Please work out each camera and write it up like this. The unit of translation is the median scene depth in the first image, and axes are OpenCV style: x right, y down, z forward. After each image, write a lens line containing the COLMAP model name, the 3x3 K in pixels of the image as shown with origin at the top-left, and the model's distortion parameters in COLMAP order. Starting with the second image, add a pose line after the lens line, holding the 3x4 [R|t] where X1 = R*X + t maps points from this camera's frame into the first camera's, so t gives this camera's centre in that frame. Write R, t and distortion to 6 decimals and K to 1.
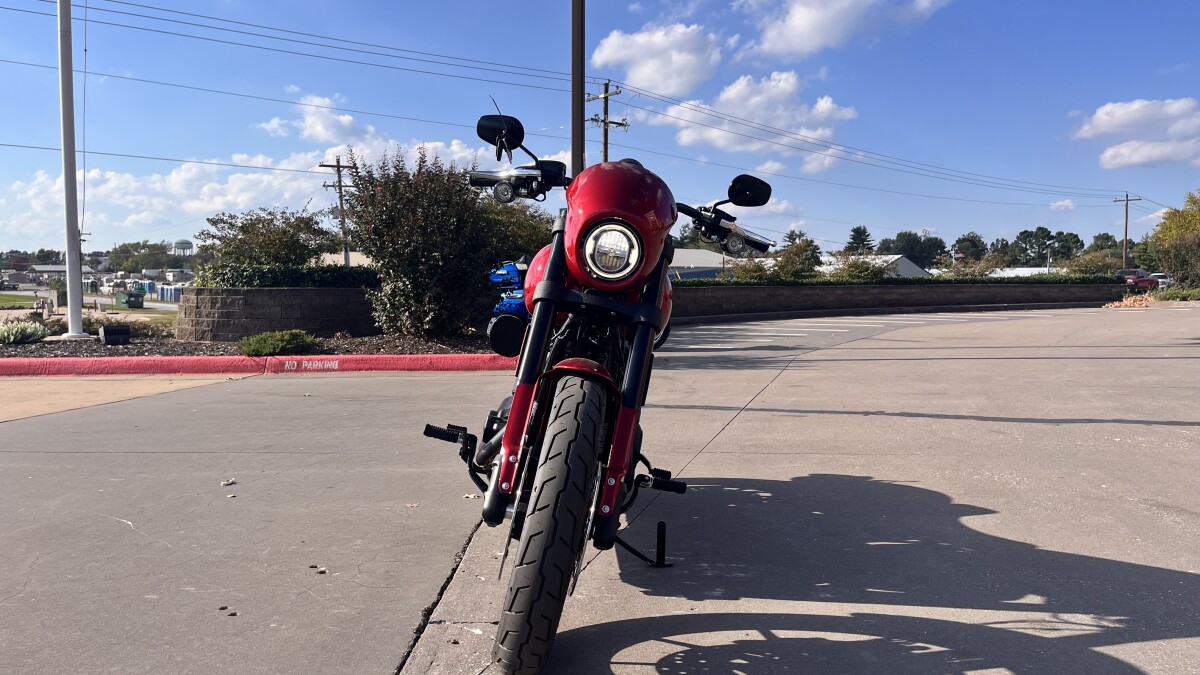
lens RADIAL K [[909.7, 0, 598.4], [0, 909.7, 346.3], [0, 0, 1]] dist [0.050369, -0.069846]
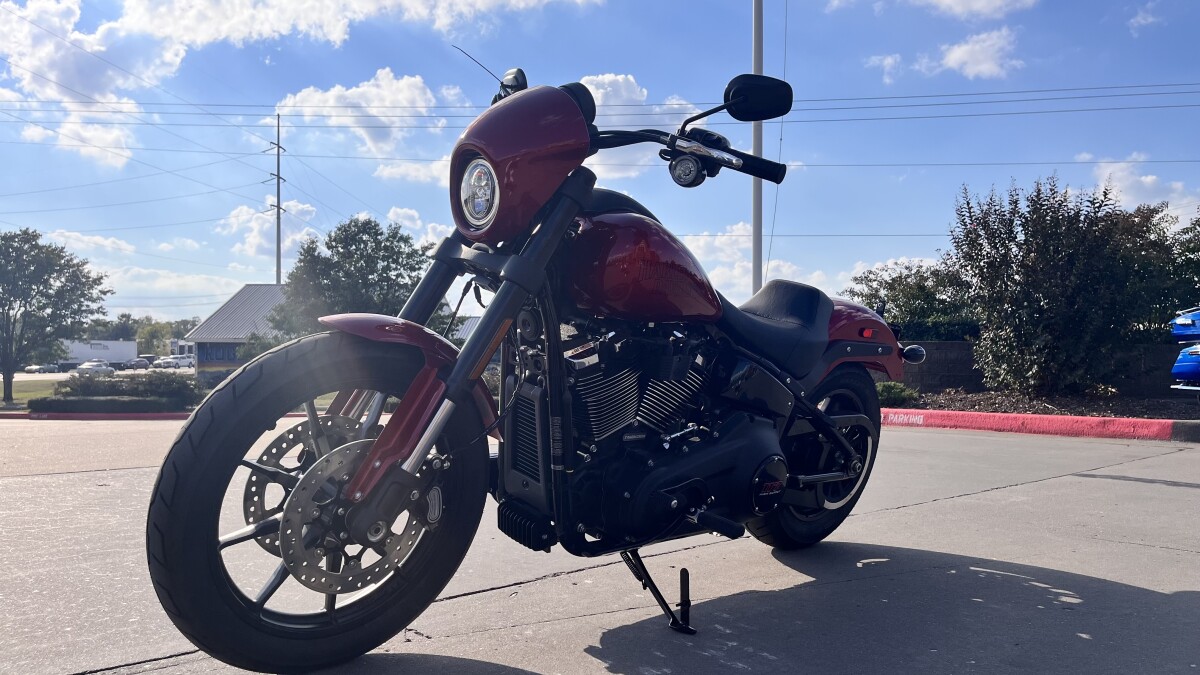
lens RADIAL K [[909.7, 0, 645.5], [0, 909.7, 342.1], [0, 0, 1]] dist [0.050369, -0.069846]
pose [[0.693803, -0.008548, -0.720114, 0.186826], [-0.057959, 0.996023, -0.067665, 0.020656], [0.717829, 0.088683, 0.690548, 0.148770]]
